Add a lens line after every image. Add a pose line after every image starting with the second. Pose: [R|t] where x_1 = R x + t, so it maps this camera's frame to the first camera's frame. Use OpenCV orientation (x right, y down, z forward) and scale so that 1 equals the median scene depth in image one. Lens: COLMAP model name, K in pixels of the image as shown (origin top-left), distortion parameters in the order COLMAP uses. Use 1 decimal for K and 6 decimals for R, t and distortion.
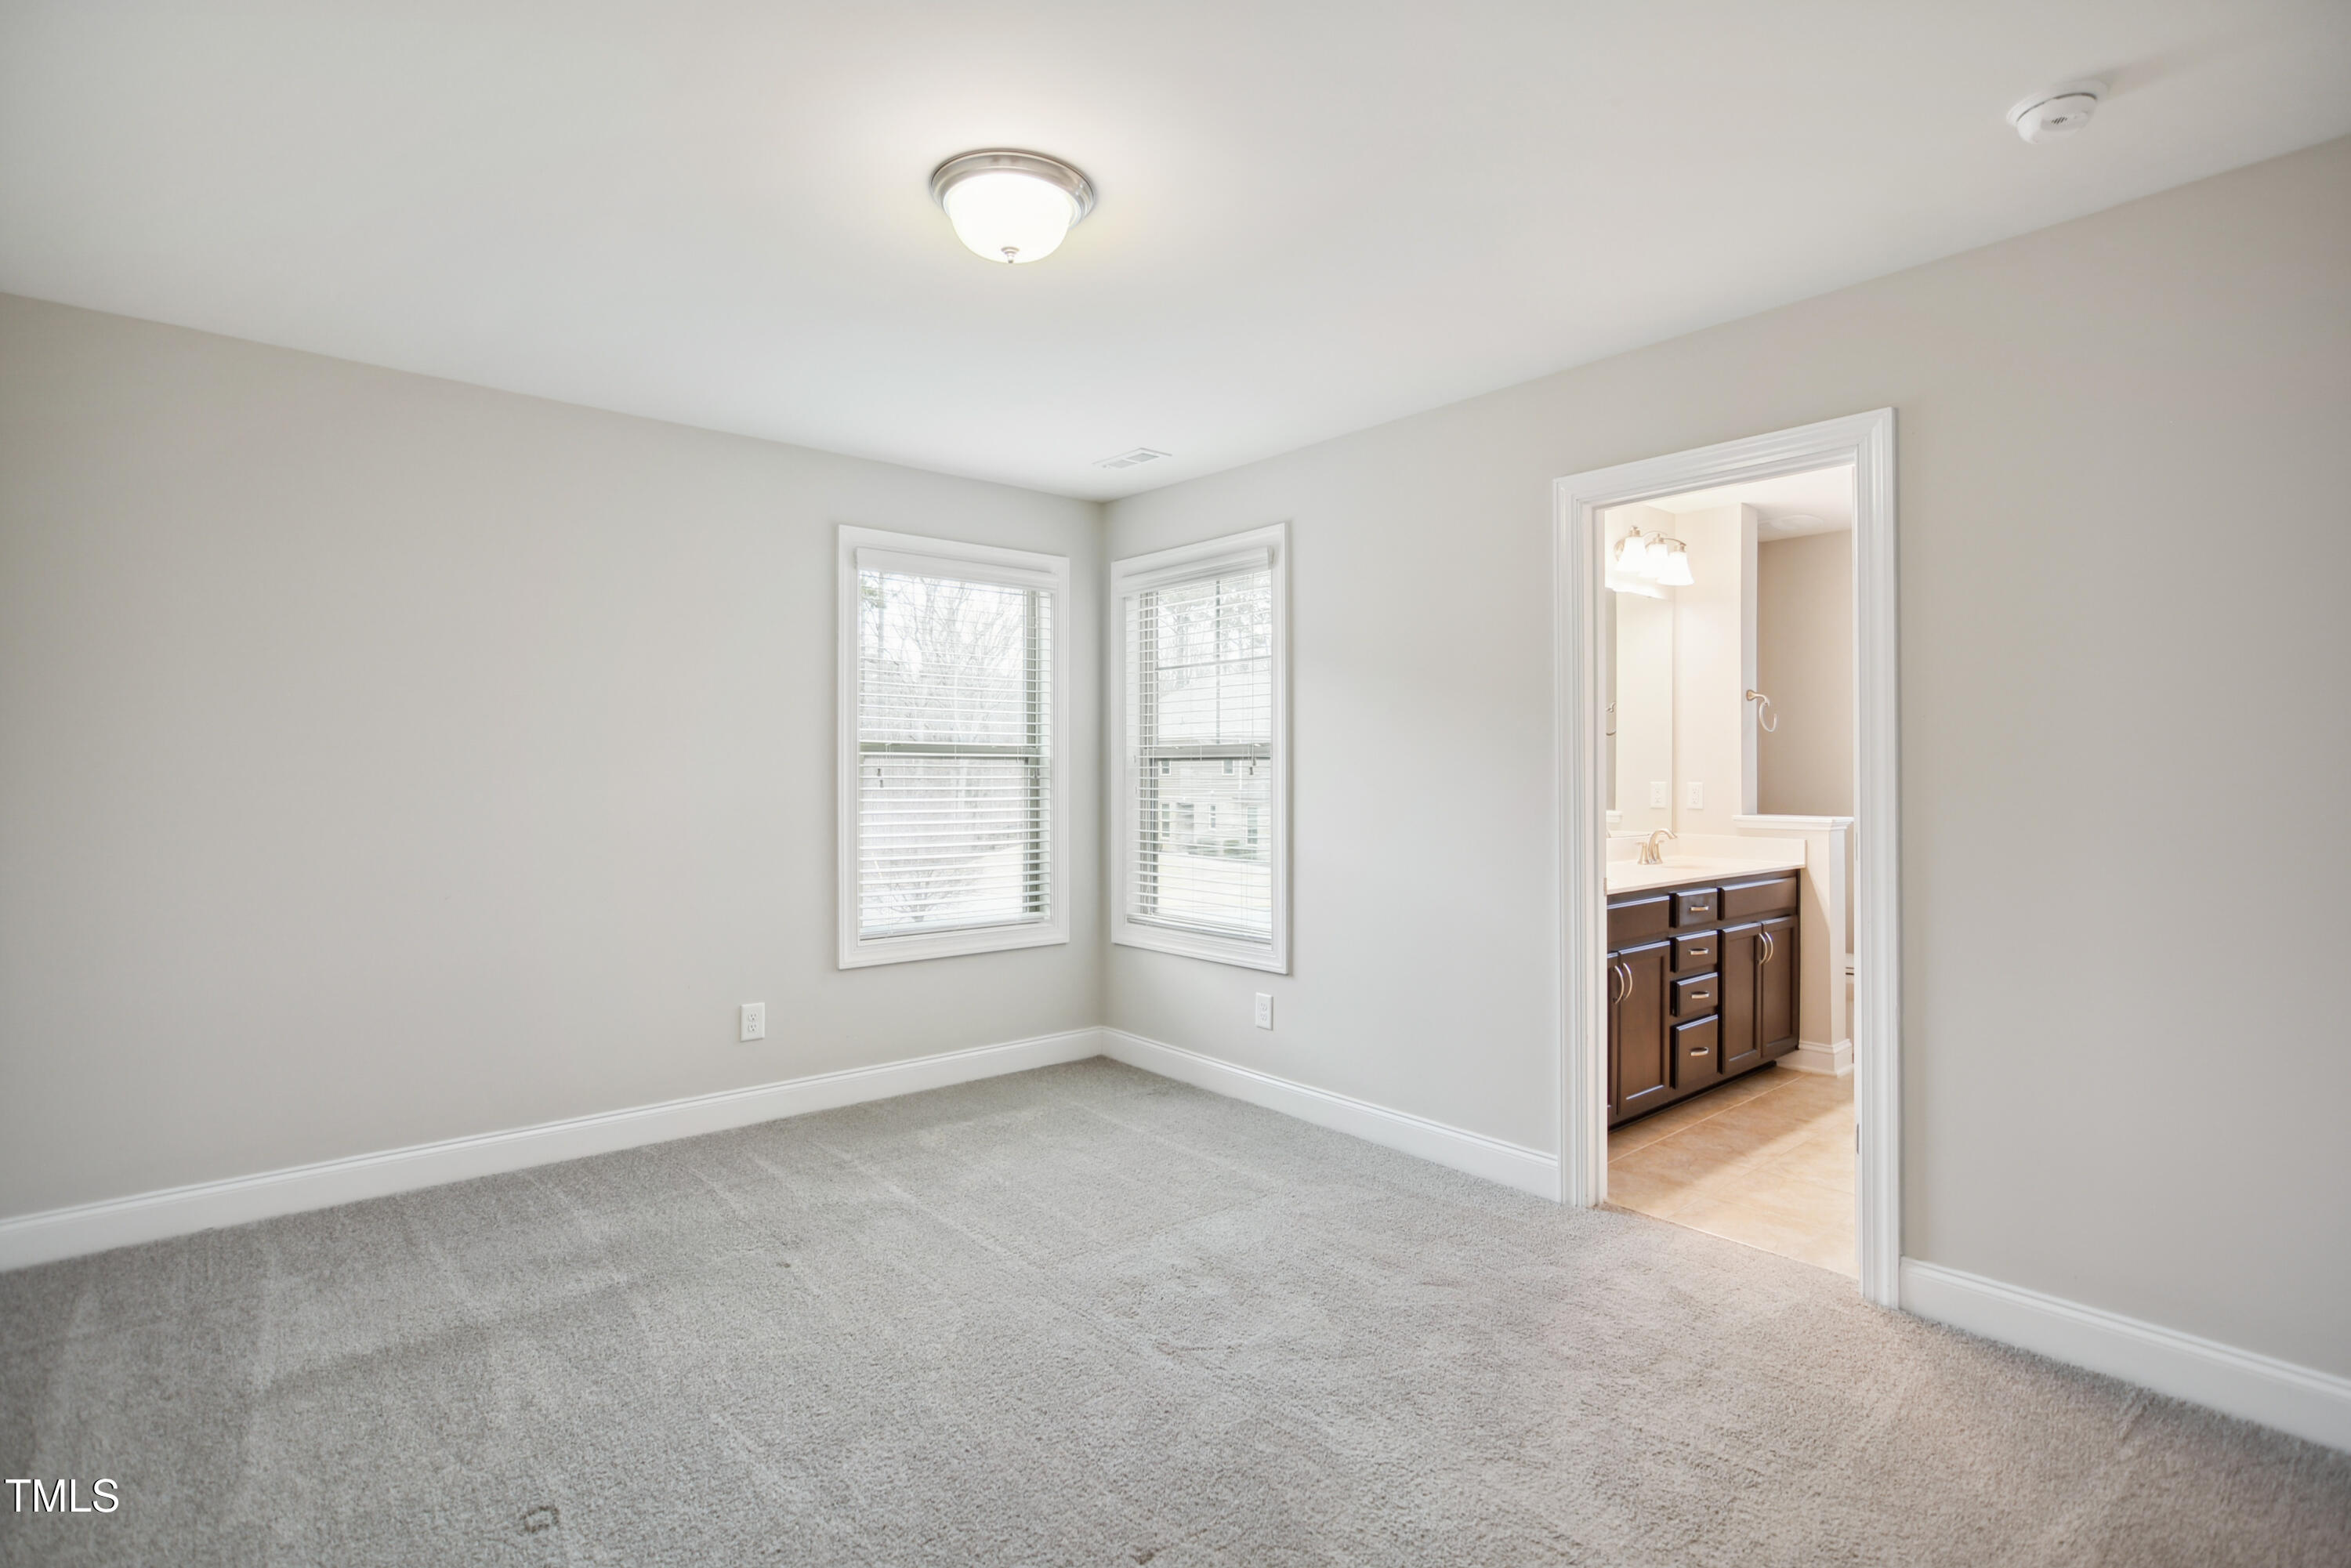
lens RADIAL K [[1151.4, 0, 1157.4], [0, 1151.4, 777.1], [0, 0, 1]] dist [-0.018040, 0.001852]
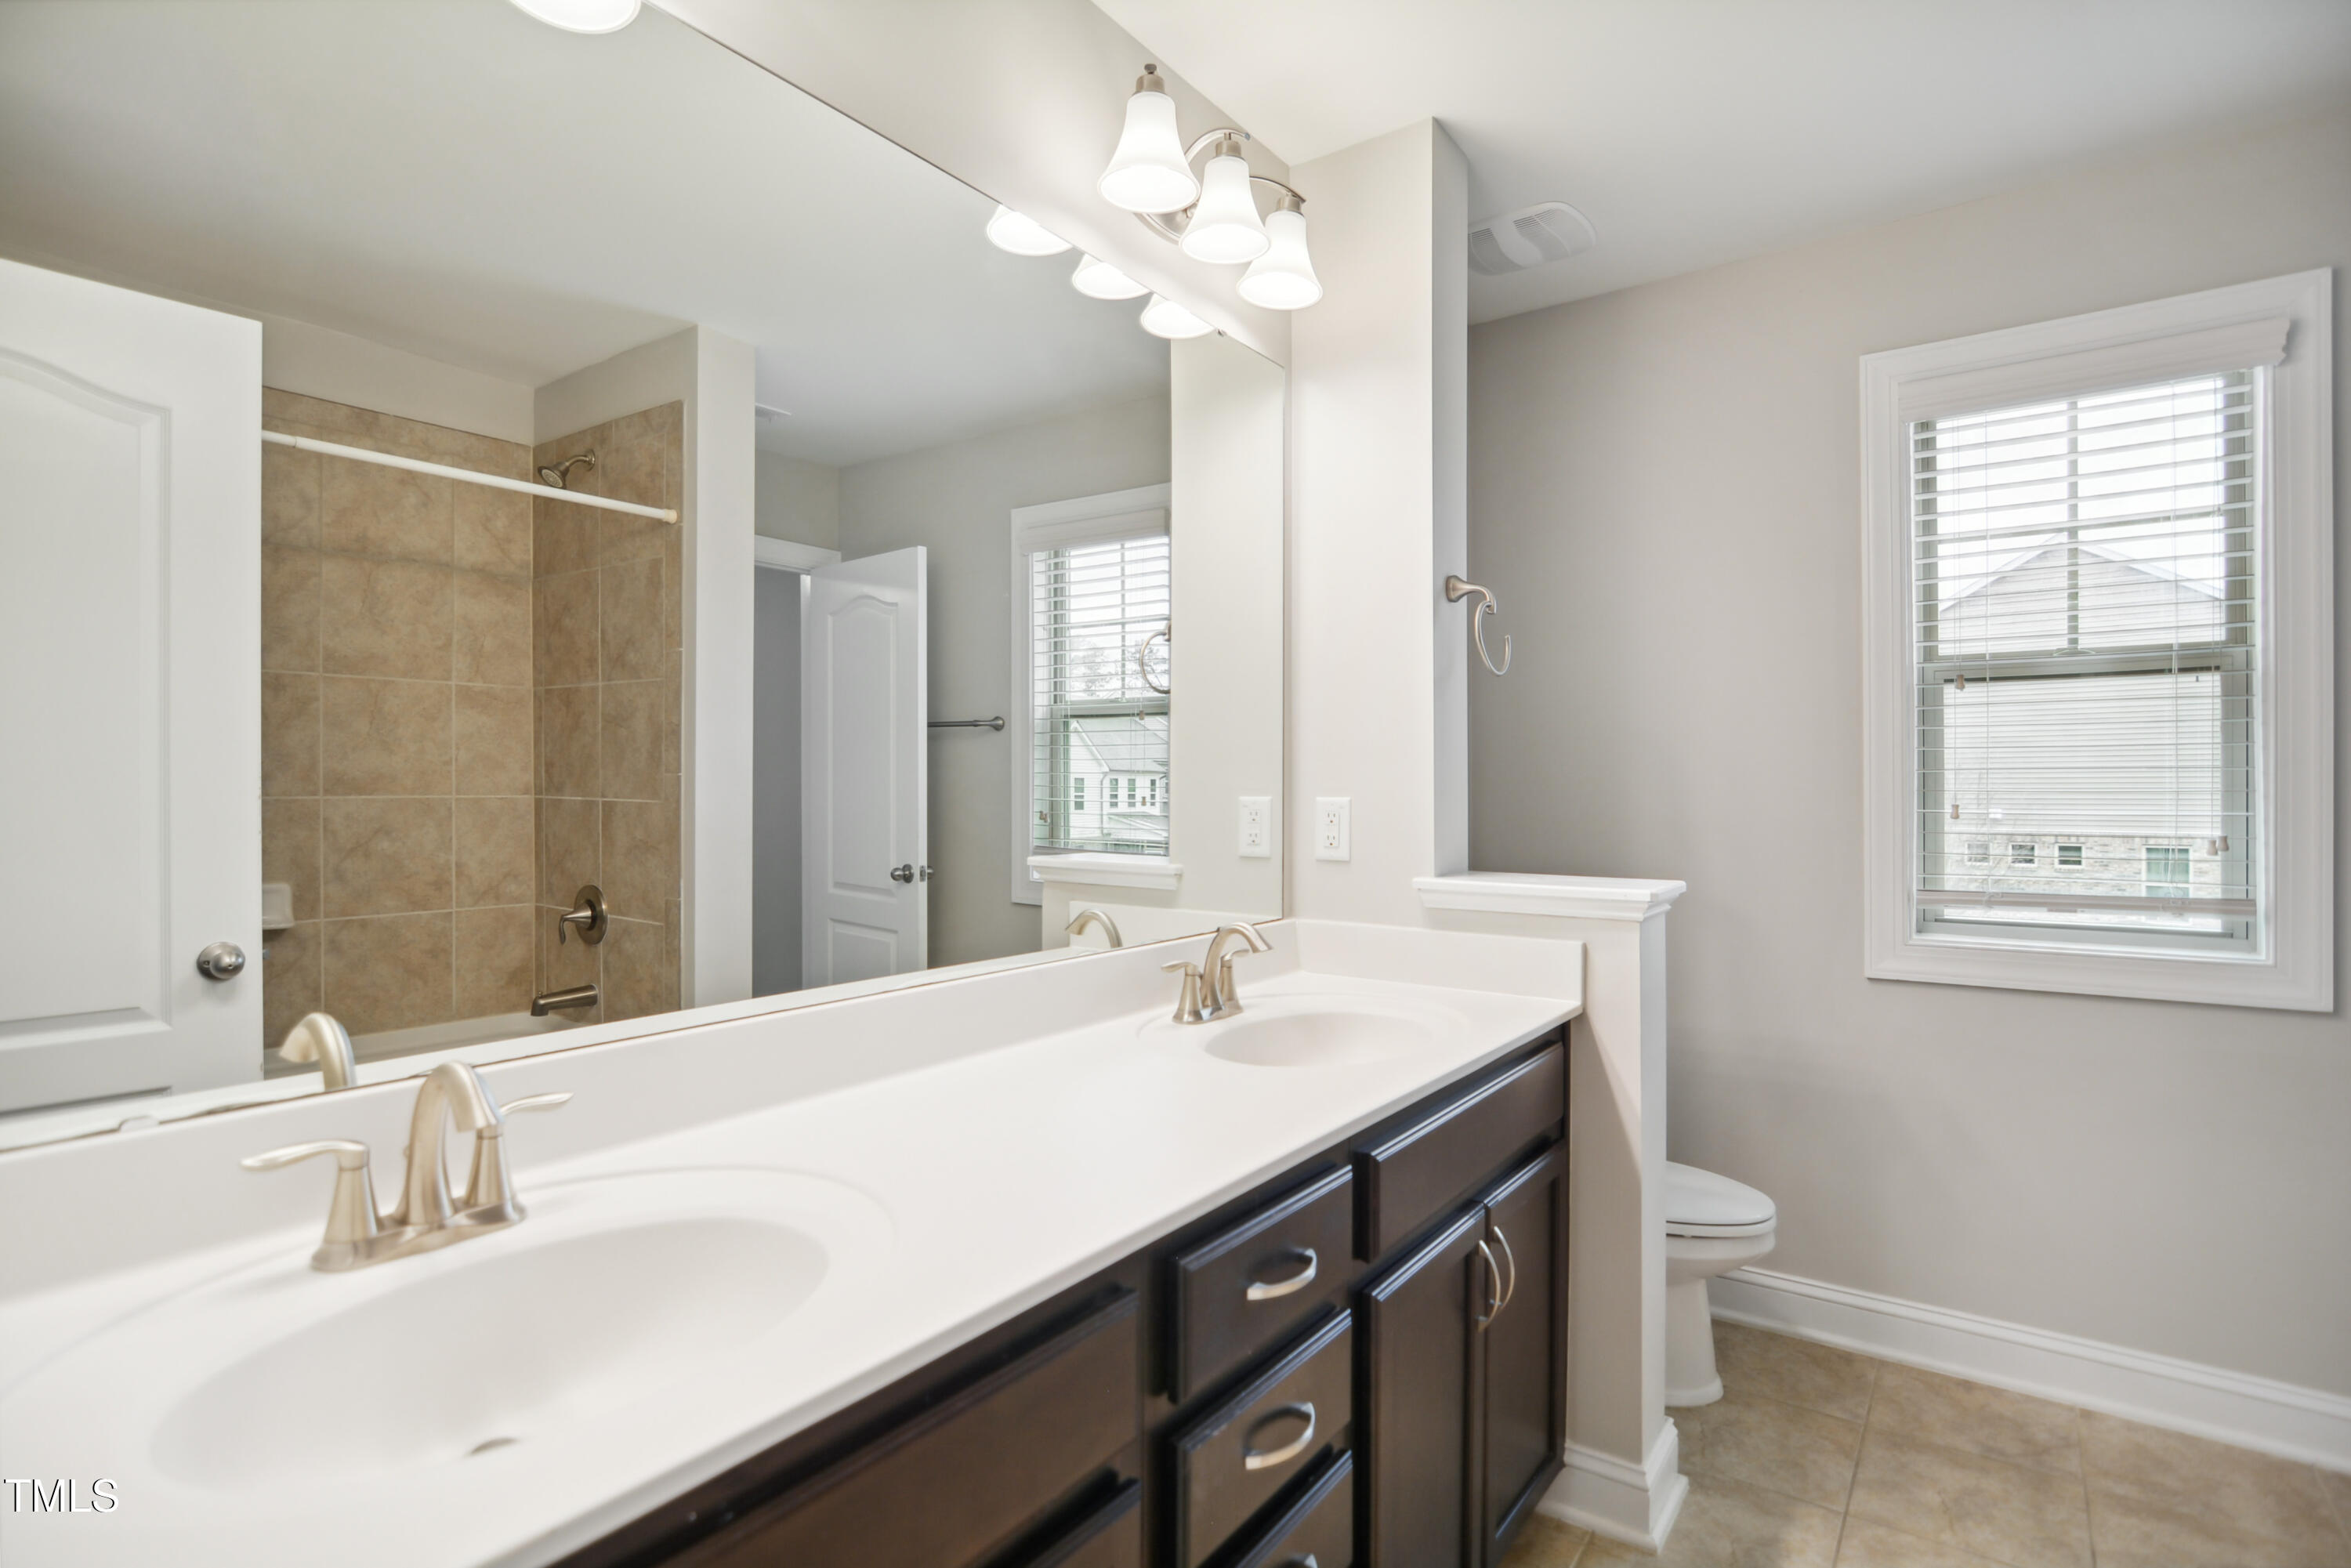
lens RADIAL K [[1151.4, 0, 1186.6], [0, 1151.4, 795.3], [0, 0, 1]] dist [-0.018040, 0.001852]
pose [[0.968347, -0.003539, 0.249584, 0.322368], [0.001192, 0.999954, 0.009553, -0.000413], [-0.249606, -0.008953, 0.968306, 0.625446]]
